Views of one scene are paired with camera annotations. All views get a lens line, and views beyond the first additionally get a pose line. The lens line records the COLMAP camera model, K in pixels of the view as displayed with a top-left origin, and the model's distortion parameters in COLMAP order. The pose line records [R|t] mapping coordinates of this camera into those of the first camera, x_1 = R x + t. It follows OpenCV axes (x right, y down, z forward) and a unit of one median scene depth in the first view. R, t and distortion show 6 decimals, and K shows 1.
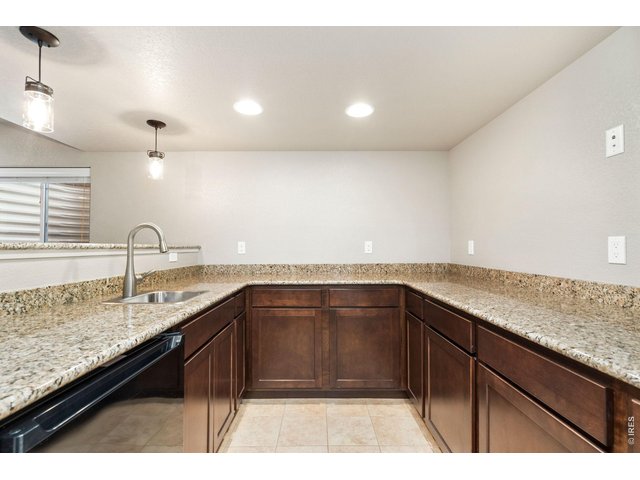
lens RADIAL K [[299.0, 0, 320.7], [0, 299.0, 242.0], [0, 0, 1]] dist [-0.001294, -0.000498]
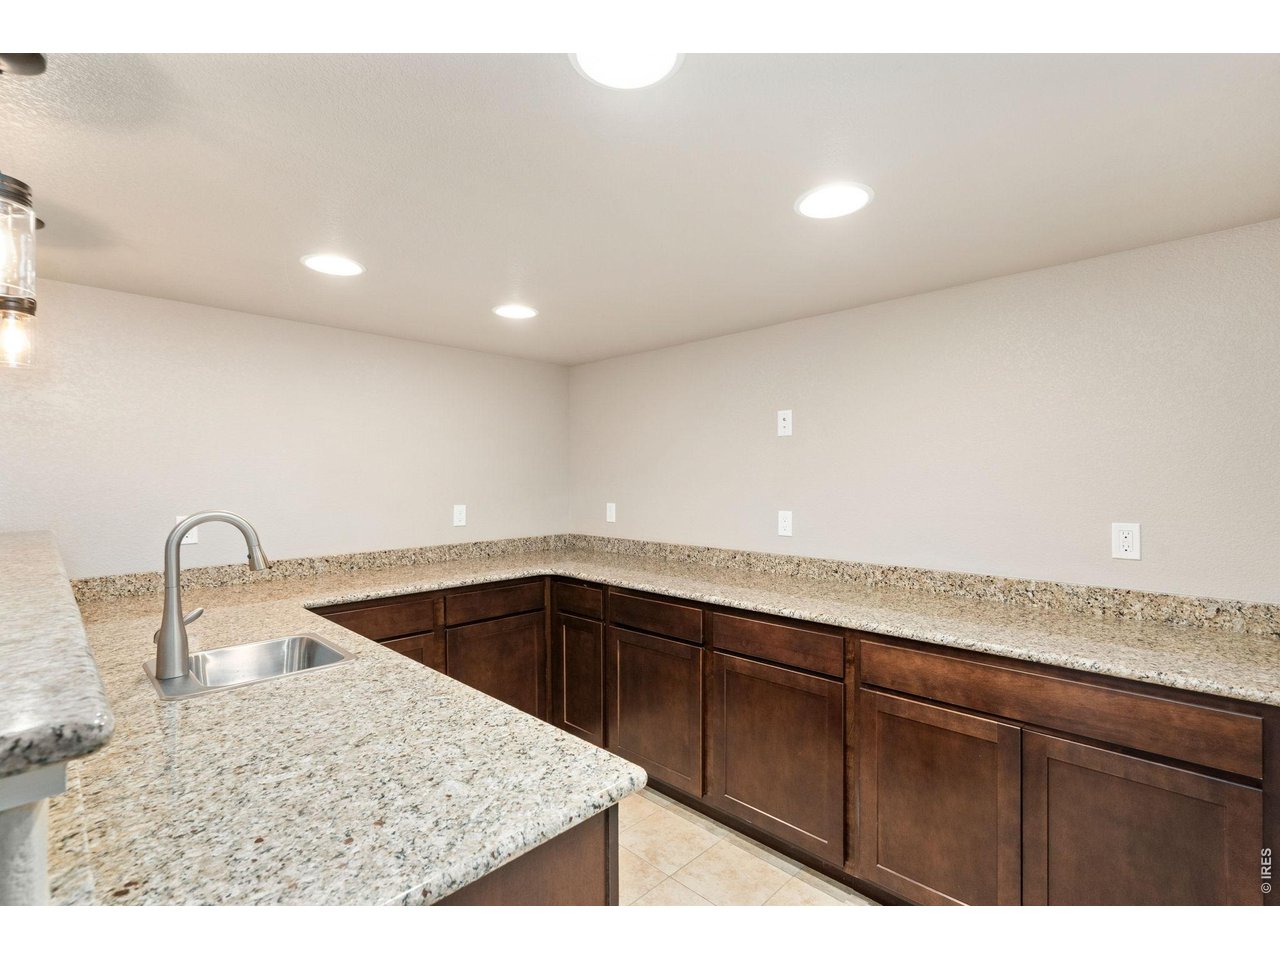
lens RADIAL K [[598.0, 0, 641.4], [0, 598.0, 484.0], [0, 0, 1]] dist [-0.001294, -0.000498]
pose [[0.694432, -0.007565, 0.719519, -0.567416], [-0.011290, 0.999707, 0.021407, -0.095096], [-0.719470, -0.022989, 0.694143, -0.082420]]
